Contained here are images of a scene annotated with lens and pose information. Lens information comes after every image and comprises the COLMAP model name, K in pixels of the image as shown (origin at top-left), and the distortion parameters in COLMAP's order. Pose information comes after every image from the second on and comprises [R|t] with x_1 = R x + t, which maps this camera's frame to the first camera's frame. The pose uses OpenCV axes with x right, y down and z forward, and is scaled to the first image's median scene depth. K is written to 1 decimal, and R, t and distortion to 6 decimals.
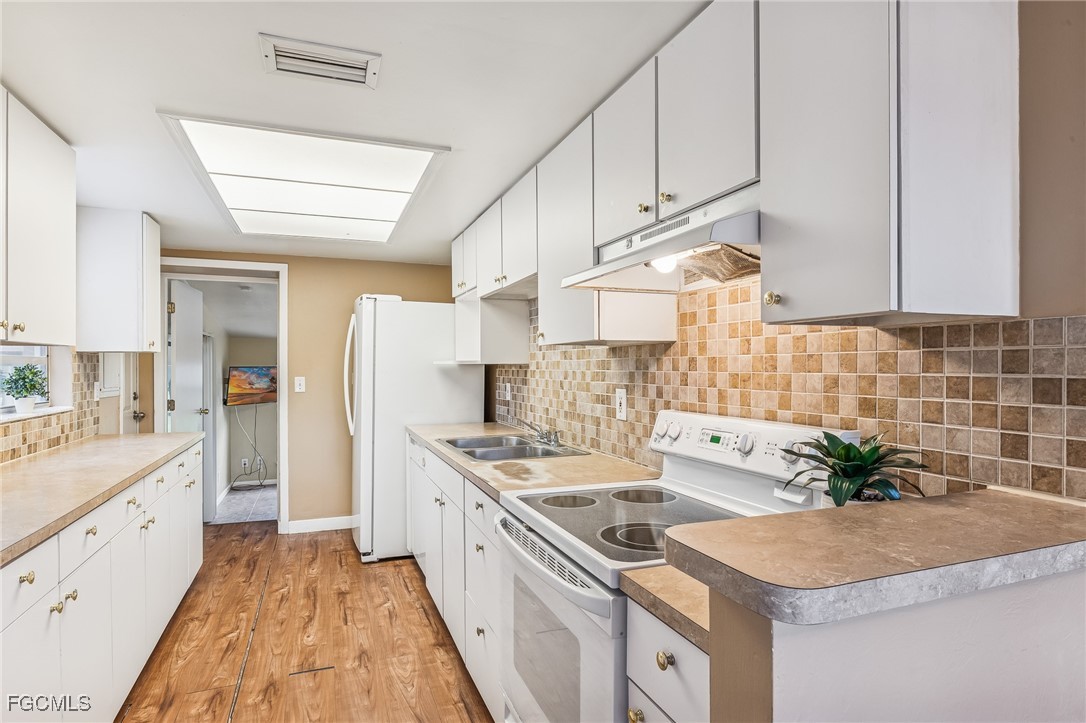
lens RADIAL K [[597.1, 0, 543.2], [0, 597.1, 368.2], [0, 0, 1]] dist [0.003724, -0.000005]
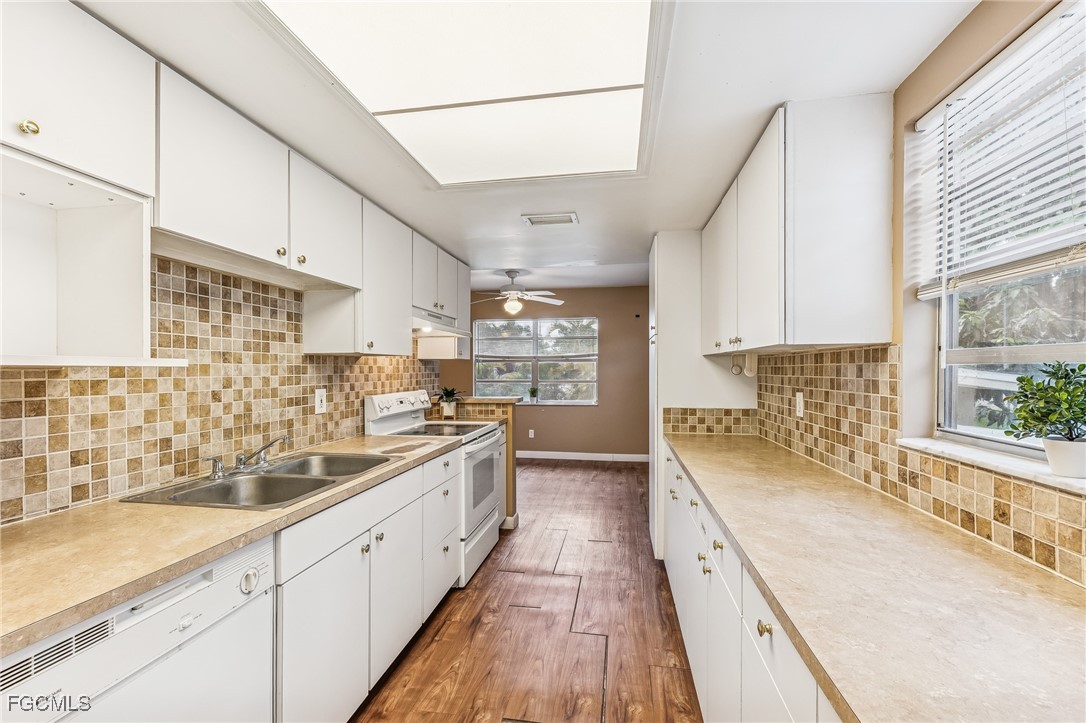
lens RADIAL K [[458.9, 0, 542.0], [0, 458.9, 366.3], [0, 0, 1]] dist [0.000836, -0.000500]
pose [[-0.861290, 0.008529, 0.508042, -0.793071], [0.007139, 0.999964, -0.004685, -0.005663], [-0.508063, -0.000409, -0.861320, 1.652697]]
